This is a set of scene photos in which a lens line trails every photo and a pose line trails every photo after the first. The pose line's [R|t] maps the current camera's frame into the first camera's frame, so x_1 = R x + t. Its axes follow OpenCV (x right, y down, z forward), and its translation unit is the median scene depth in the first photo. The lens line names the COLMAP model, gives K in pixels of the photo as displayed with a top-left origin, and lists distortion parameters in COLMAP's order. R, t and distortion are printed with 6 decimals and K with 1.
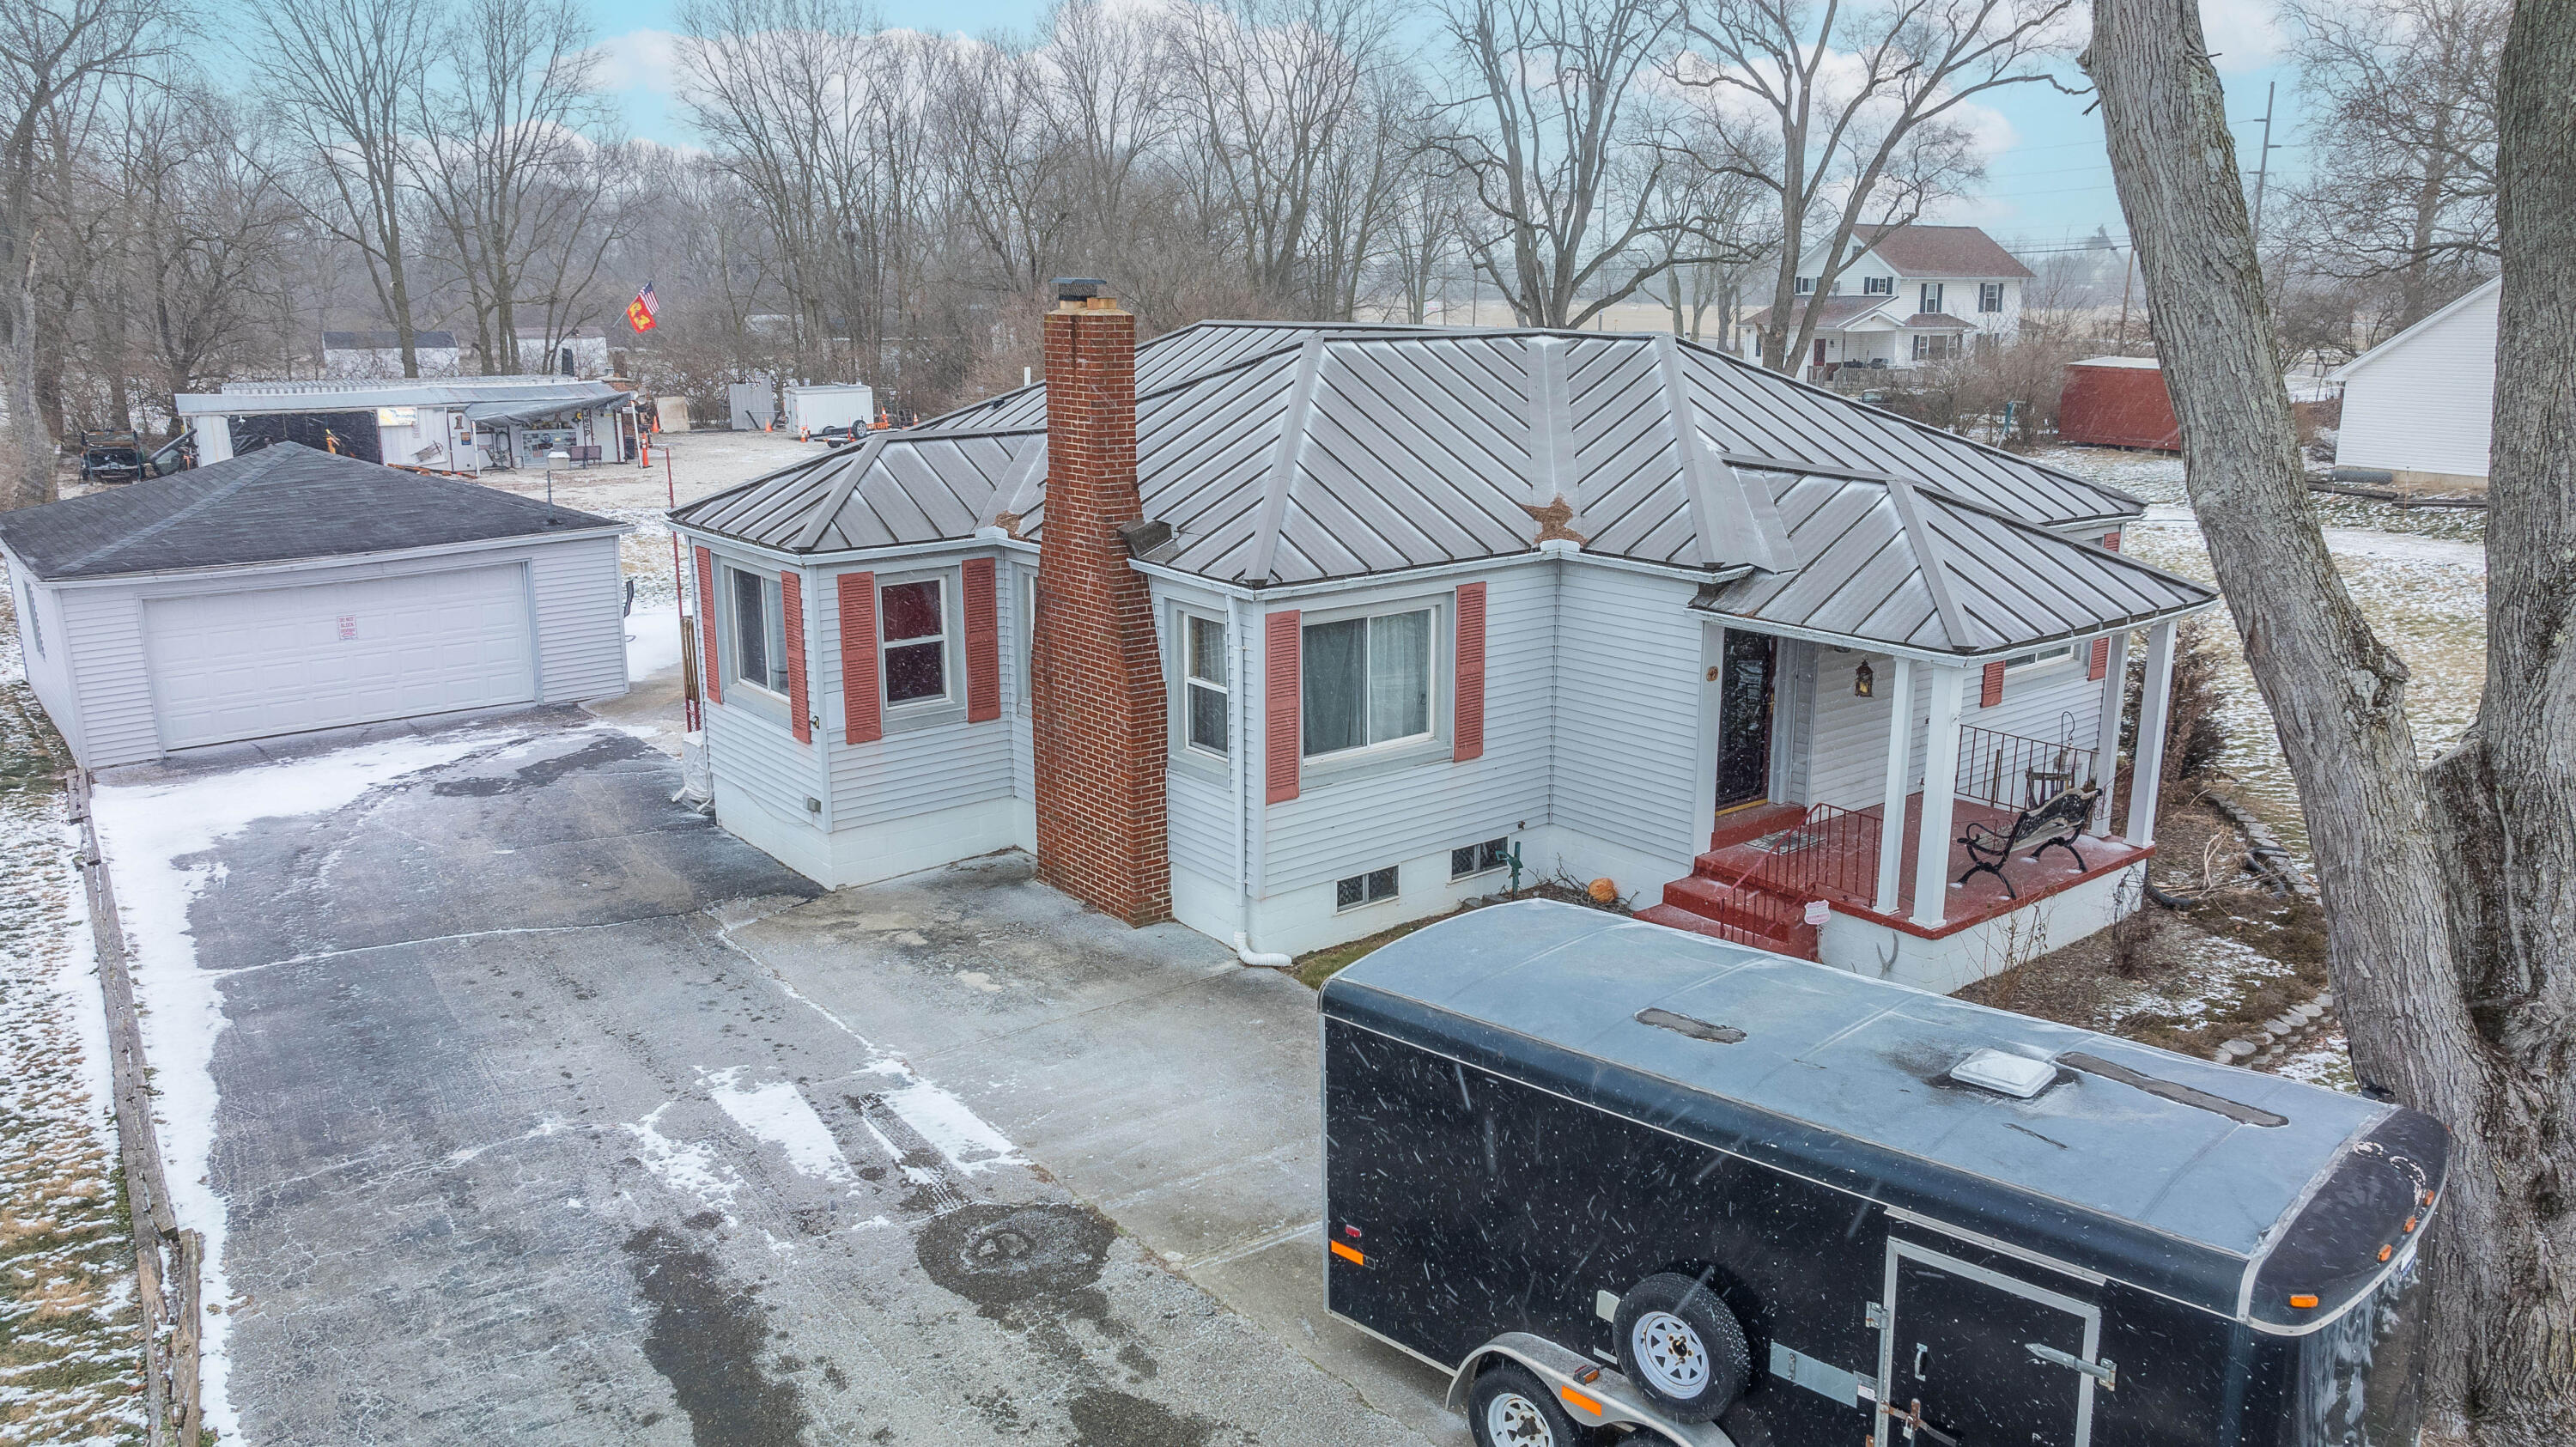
lens RADIAL K [[1808.4, 0, 1288.9], [0, 1808.4, 719.7], [0, 0, 1]] dist [-0.024181, 0.004060]
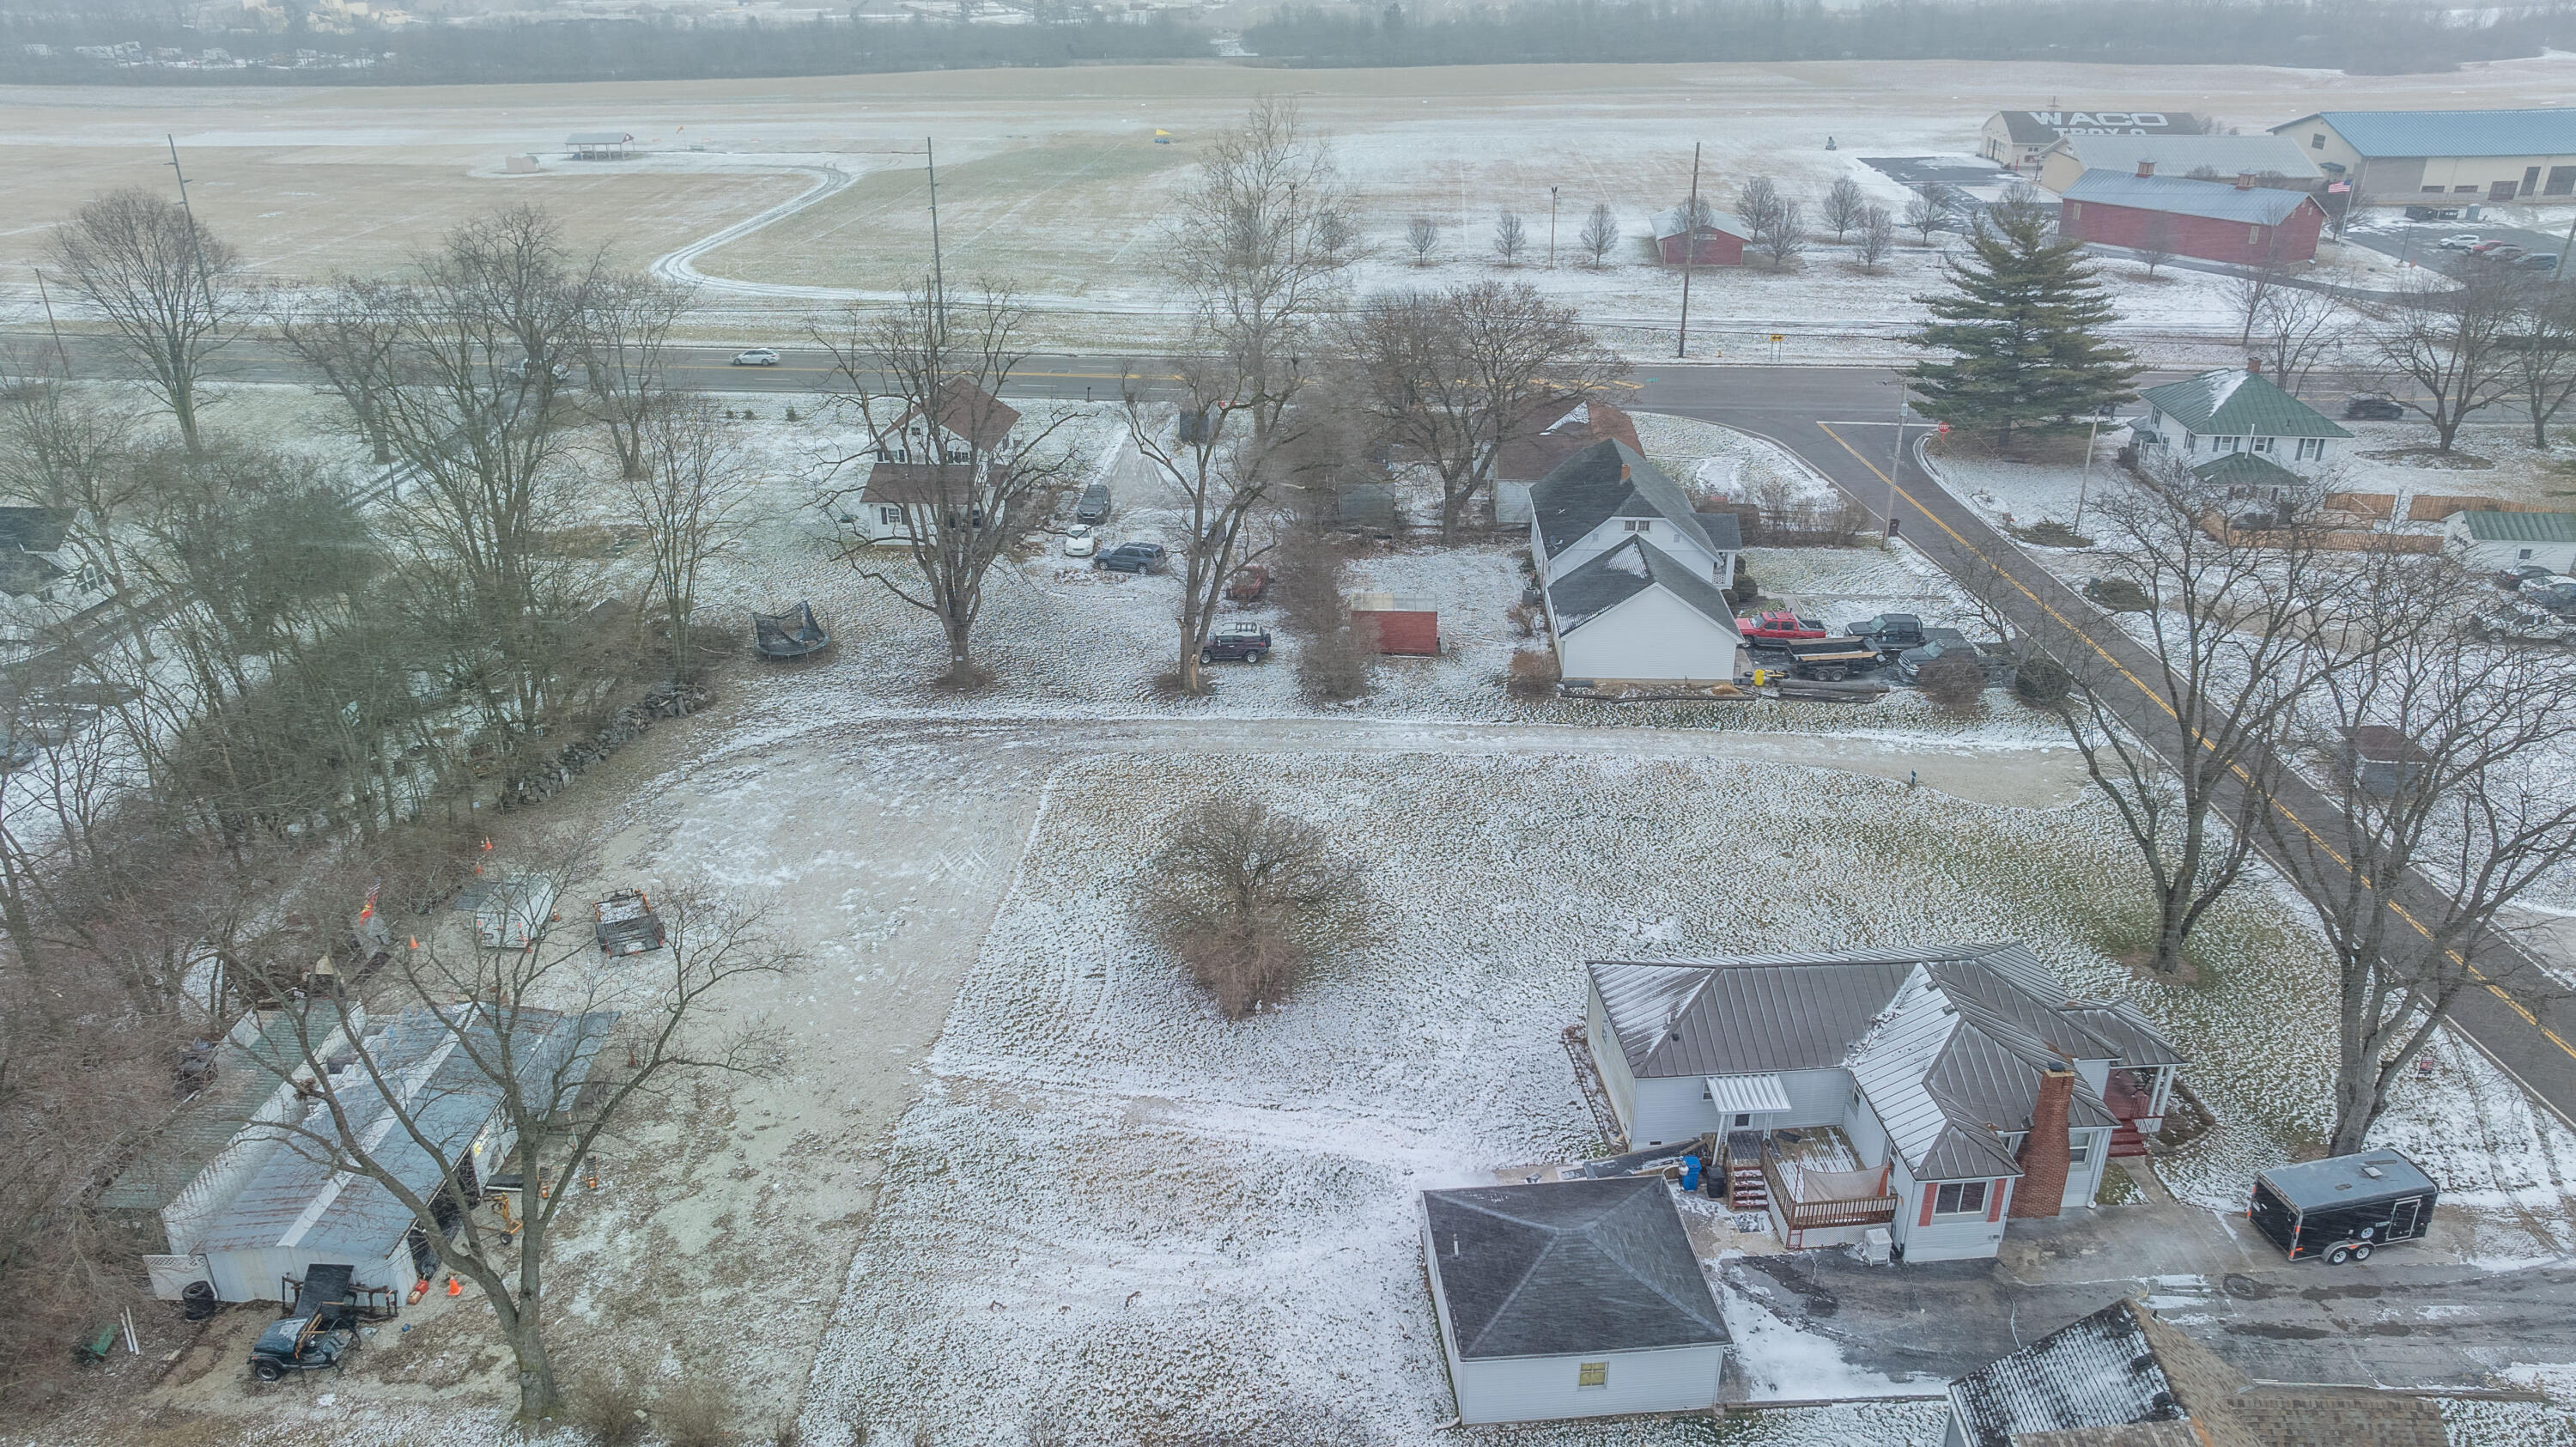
lens RADIAL K [[1808.4, 0, 1288.1], [0, 1808.4, 725.2], [0, 0, 1]] dist [-0.024181, 0.004060]
pose [[0.566878, -0.333222, 0.753400, -4.169958], [0.200378, 0.942848, 0.266244, -2.585790], [-0.799061, 0.000036, 0.601251, 0.123545]]
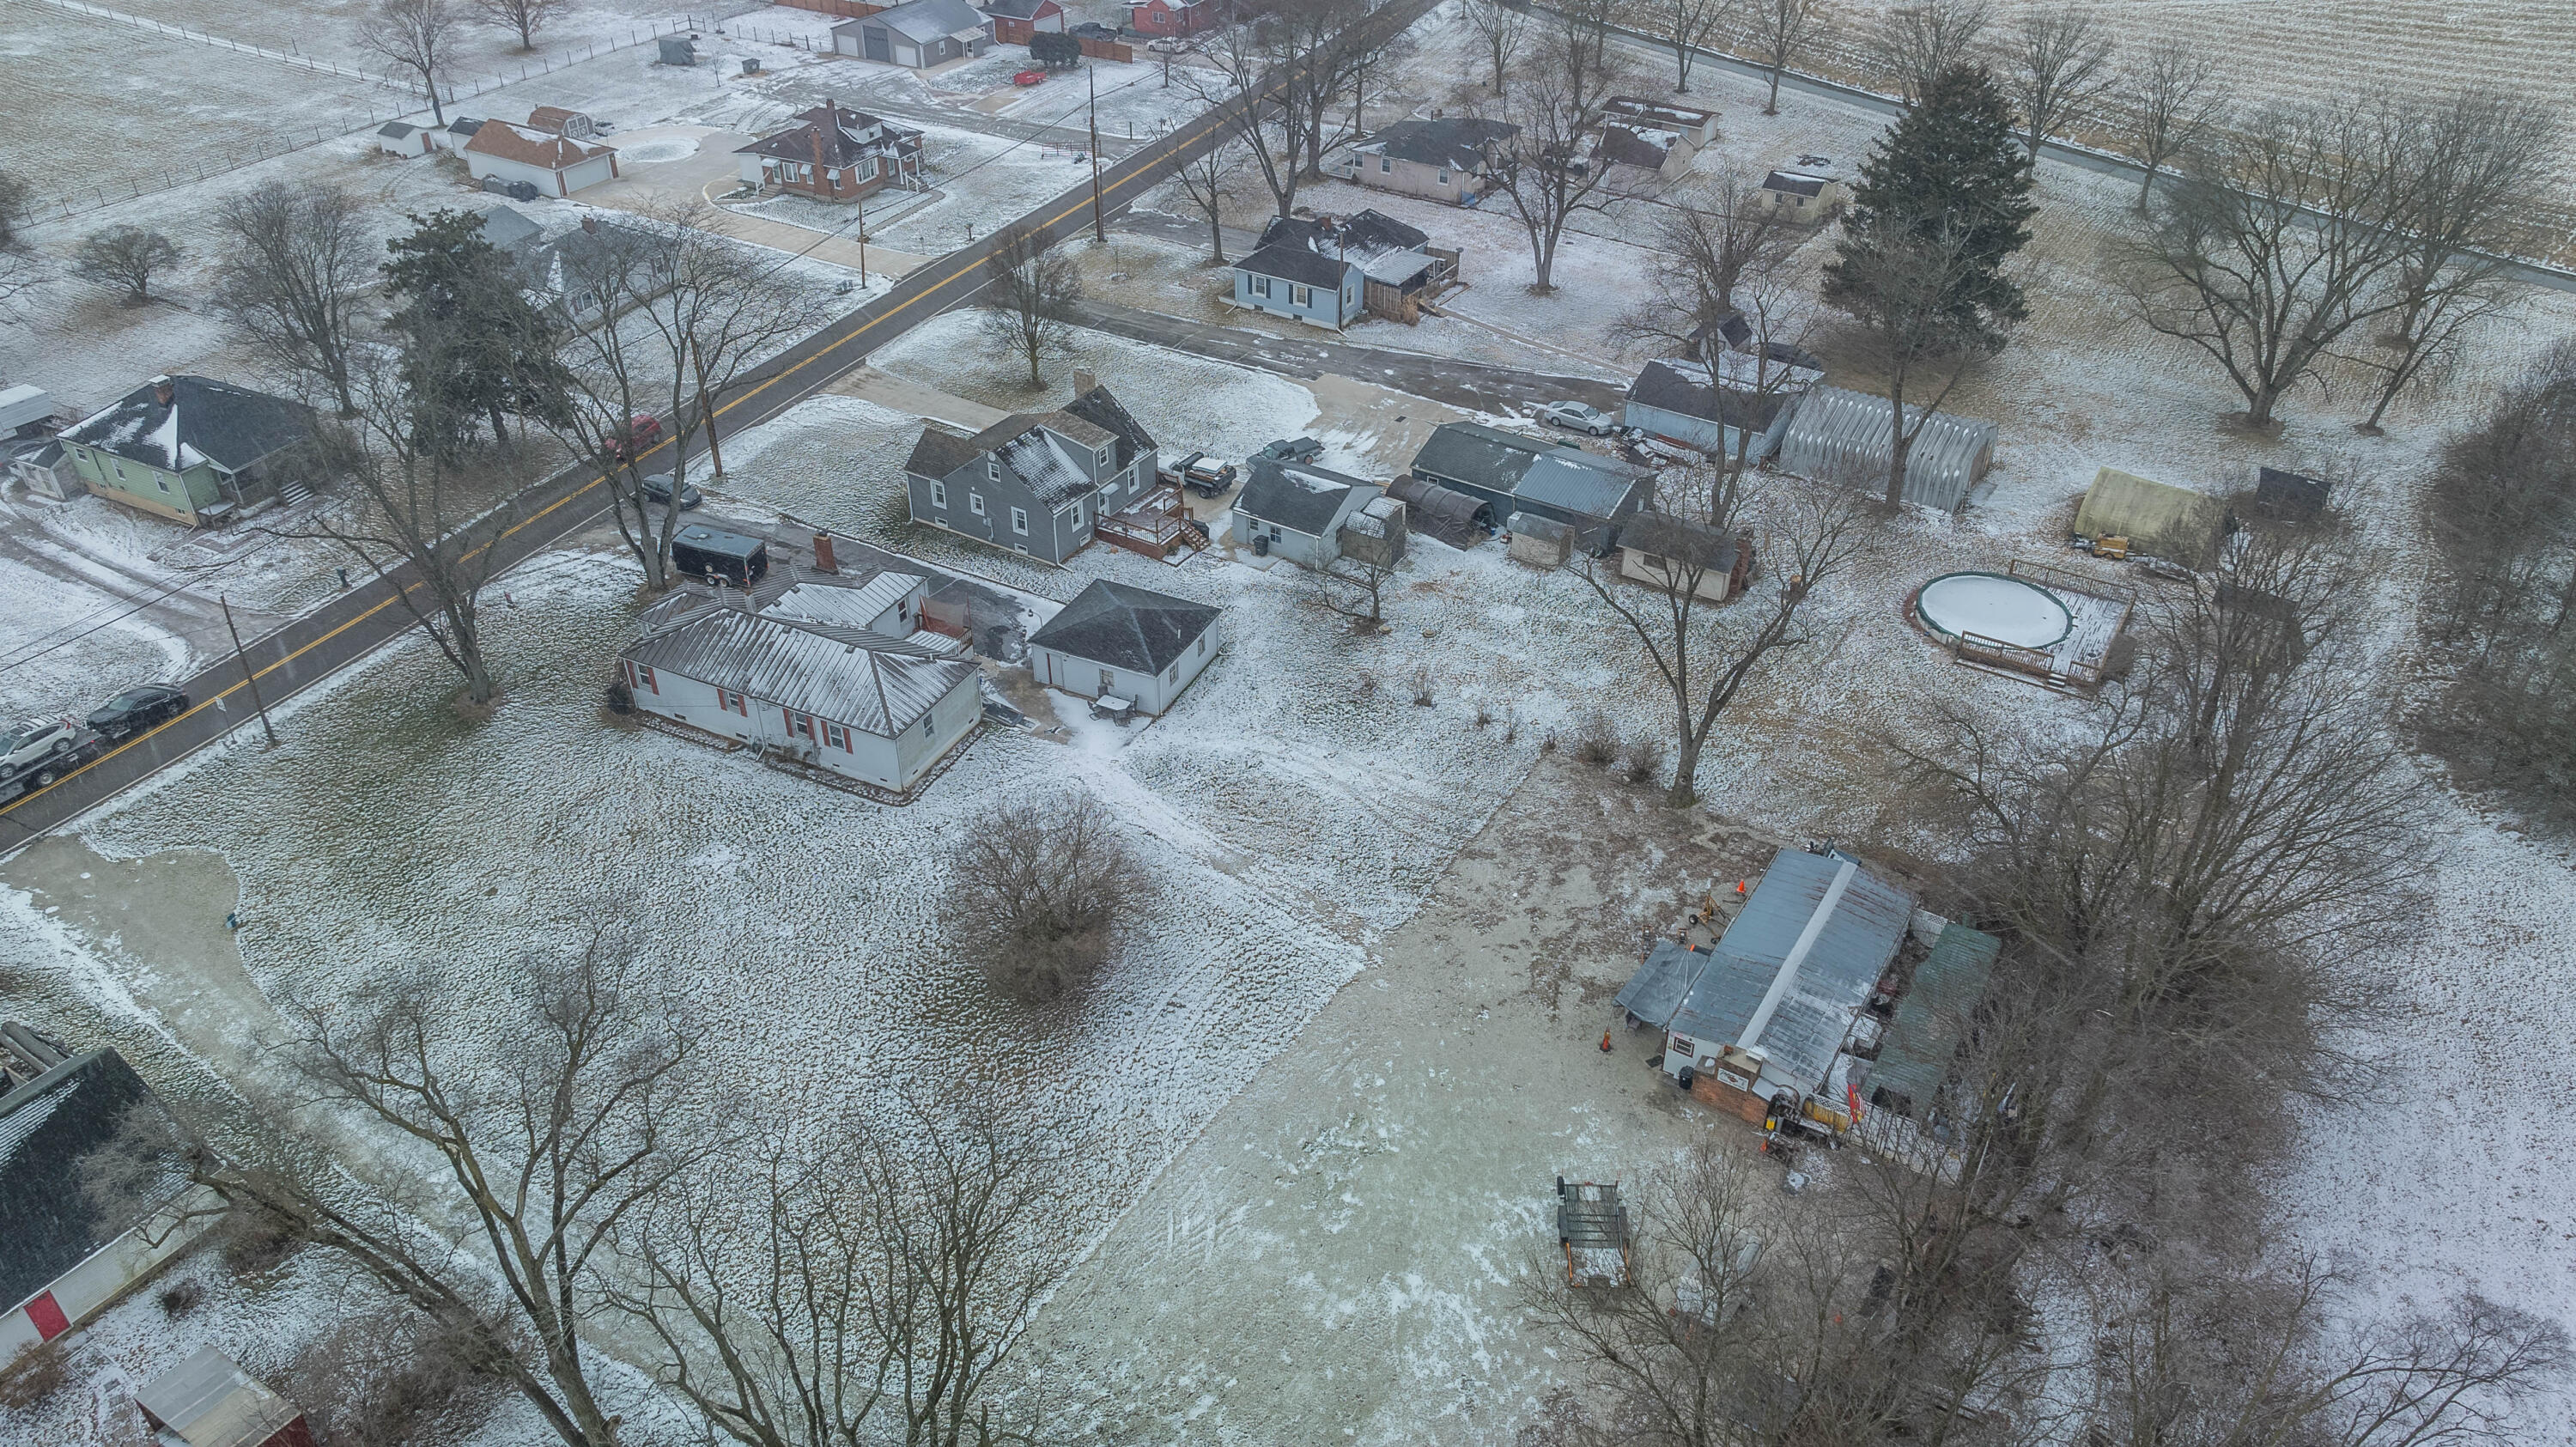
lens RADIAL K [[1808.4, 0, 1289.5], [0, 1808.4, 723.9], [0, 0, 1]] dist [-0.024181, 0.004060]
pose [[-0.902754, 0.254454, -0.346826, 0.893924], [-0.097349, 0.664505, 0.740916, -5.406793], [0.418997, 0.702628, -0.575114, 6.810014]]
